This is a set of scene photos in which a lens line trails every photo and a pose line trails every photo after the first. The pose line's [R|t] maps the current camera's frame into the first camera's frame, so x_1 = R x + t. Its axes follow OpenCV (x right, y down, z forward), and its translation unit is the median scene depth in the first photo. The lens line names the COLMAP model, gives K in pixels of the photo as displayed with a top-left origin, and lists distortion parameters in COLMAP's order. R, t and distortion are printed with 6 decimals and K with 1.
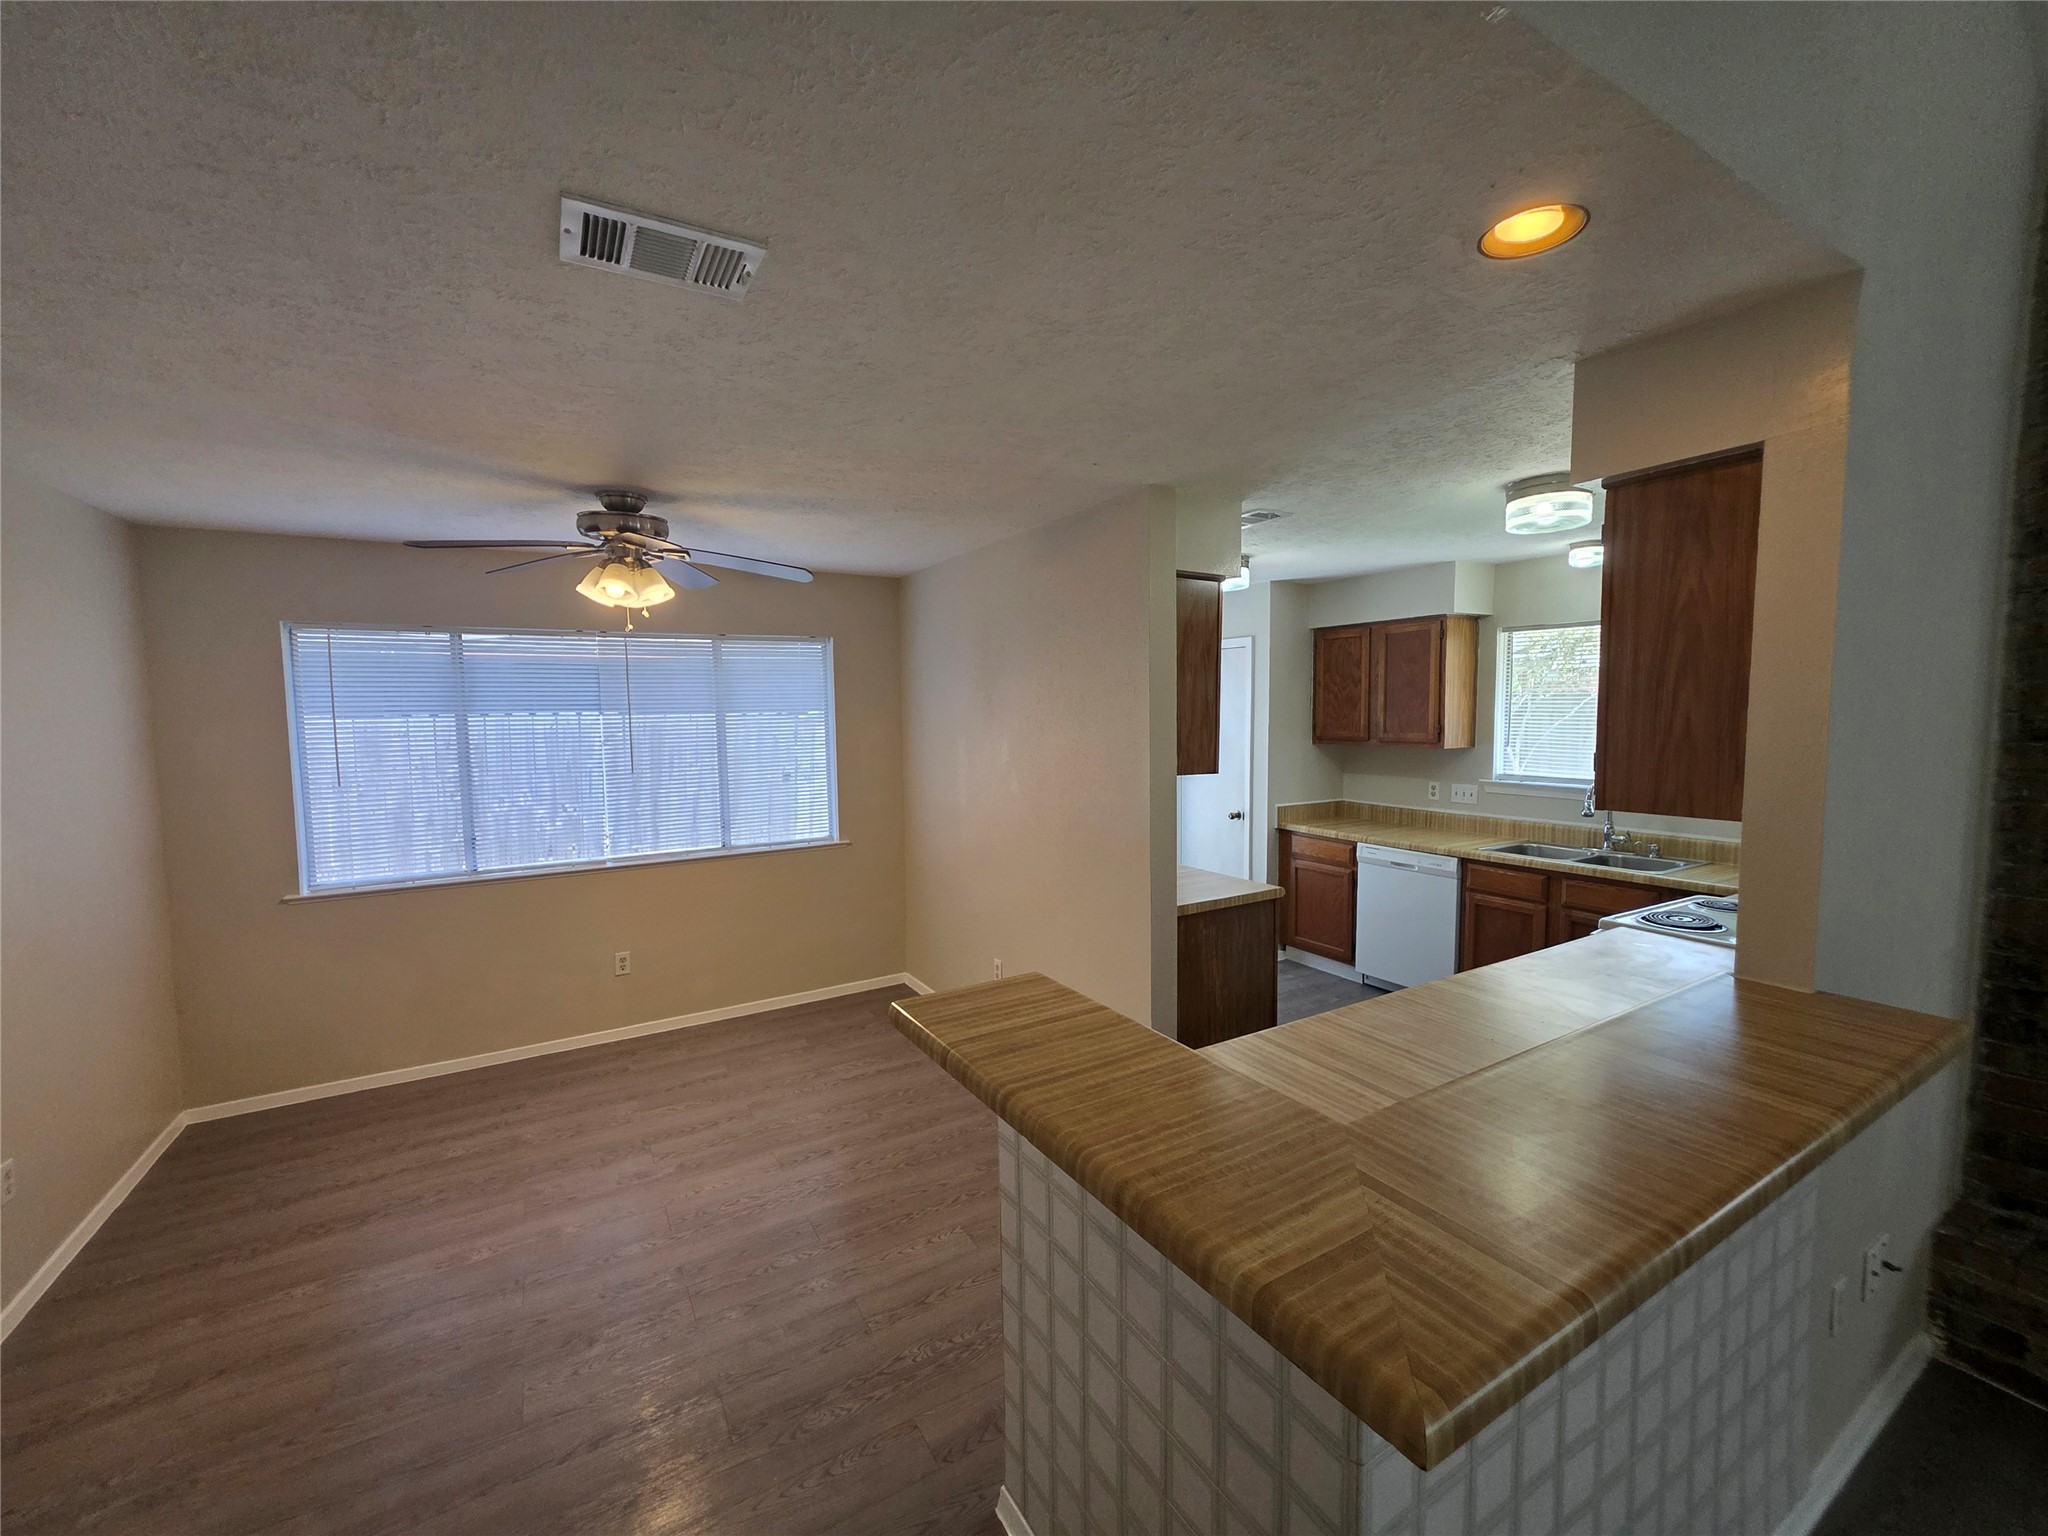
lens RADIAL K [[818.4, 0, 1021.9], [0, 818.4, 773.0], [0, 0, 1]] dist [0.001409, -0.000736]
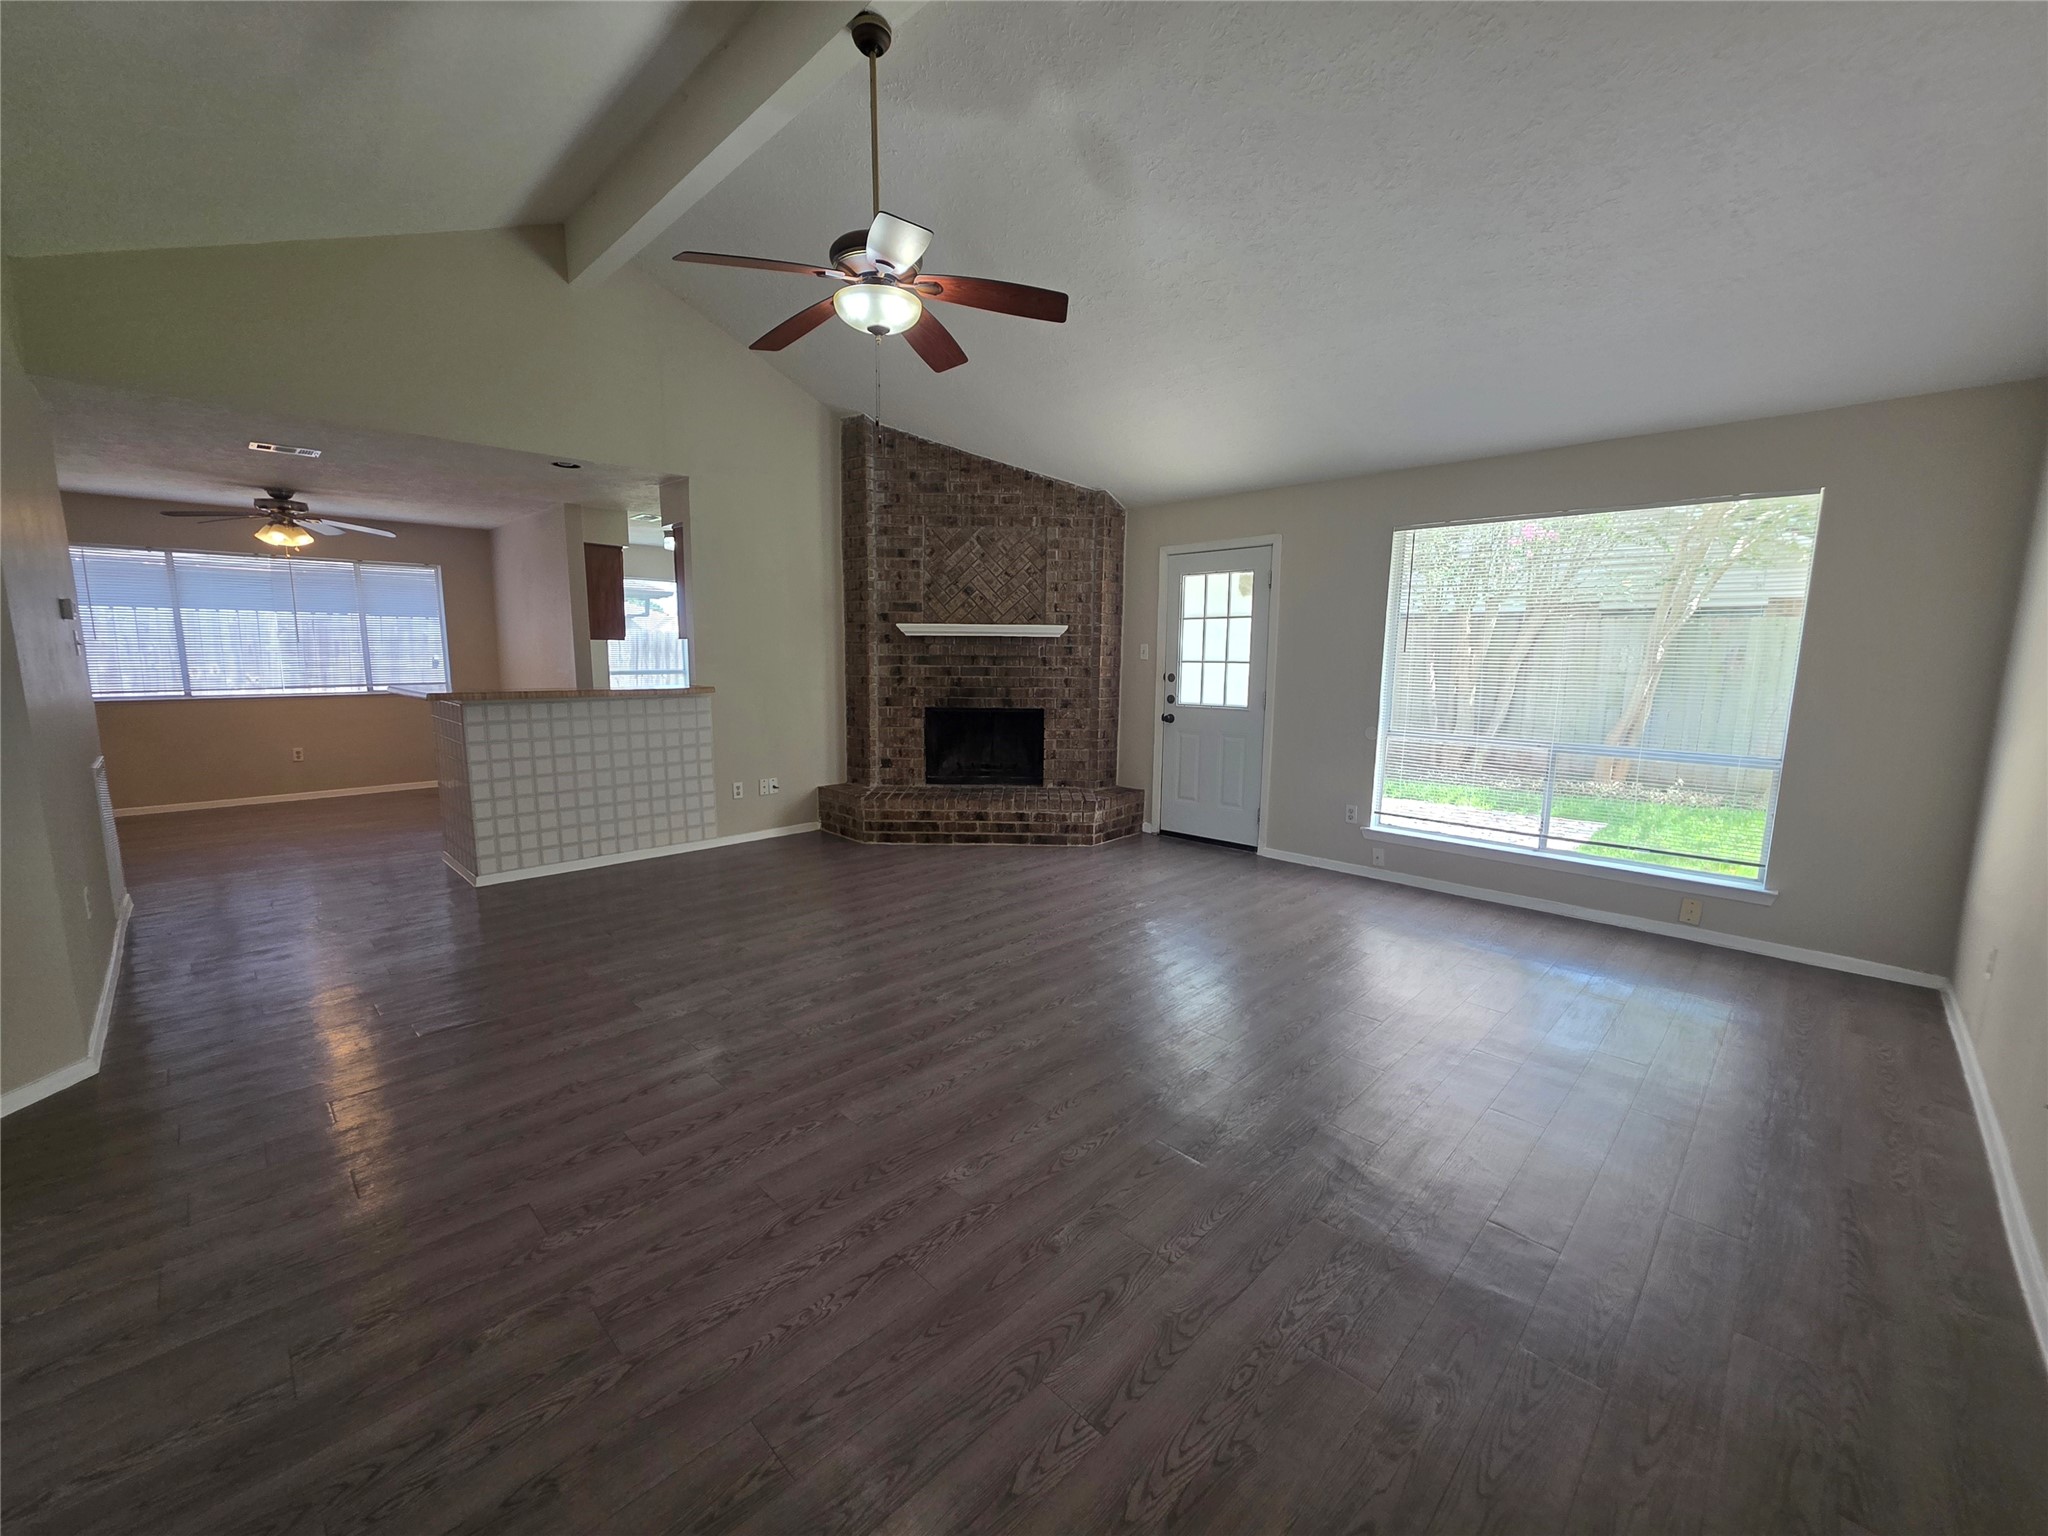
lens RADIAL K [[818.4, 0, 1023.8], [0, 818.4, 770.5], [0, 0, 1]] dist [0.001409, -0.000736]
pose [[0.966065, -0.012216, 0.258012, 0.454554], [-0.004621, 0.997904, 0.064547, 0.128741], [-0.258259, -0.063548, 0.963983, -0.882442]]
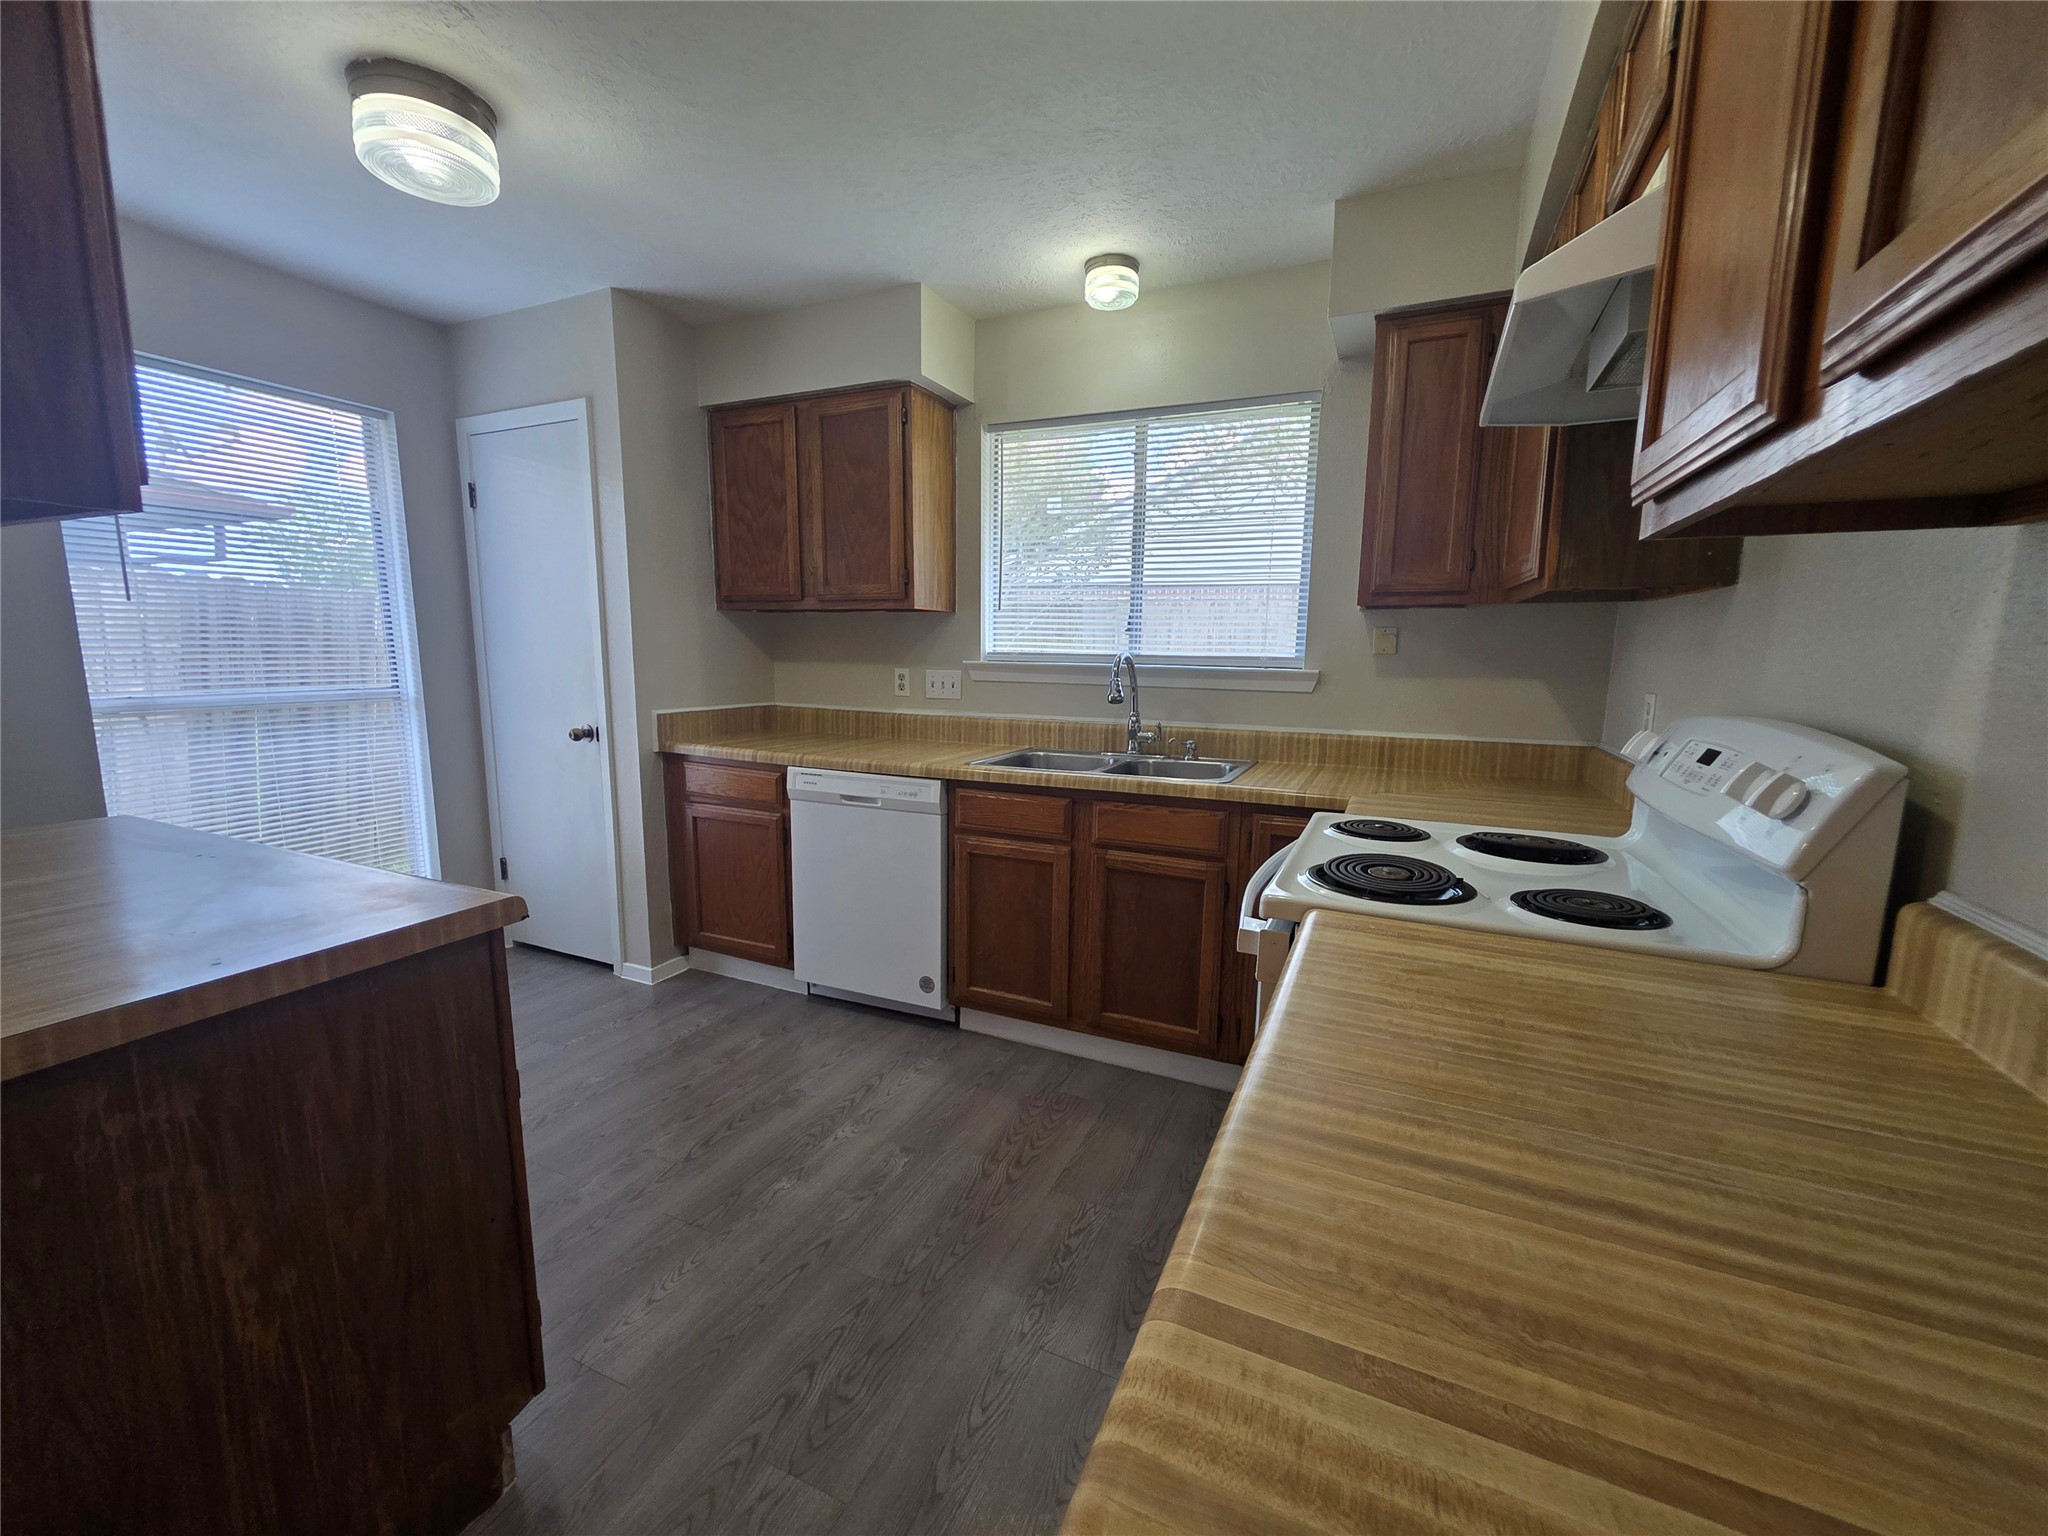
lens RADIAL K [[818.4, 0, 1030.5], [0, 818.4, 768.3], [0, 0, 1]] dist [0.001409, -0.000736]
pose [[0.813413, -0.062814, 0.578285, 0.207920], [0.021917, 0.996756, 0.077441, 0.043381], [-0.581273, -0.050317, 0.812151, 0.413000]]
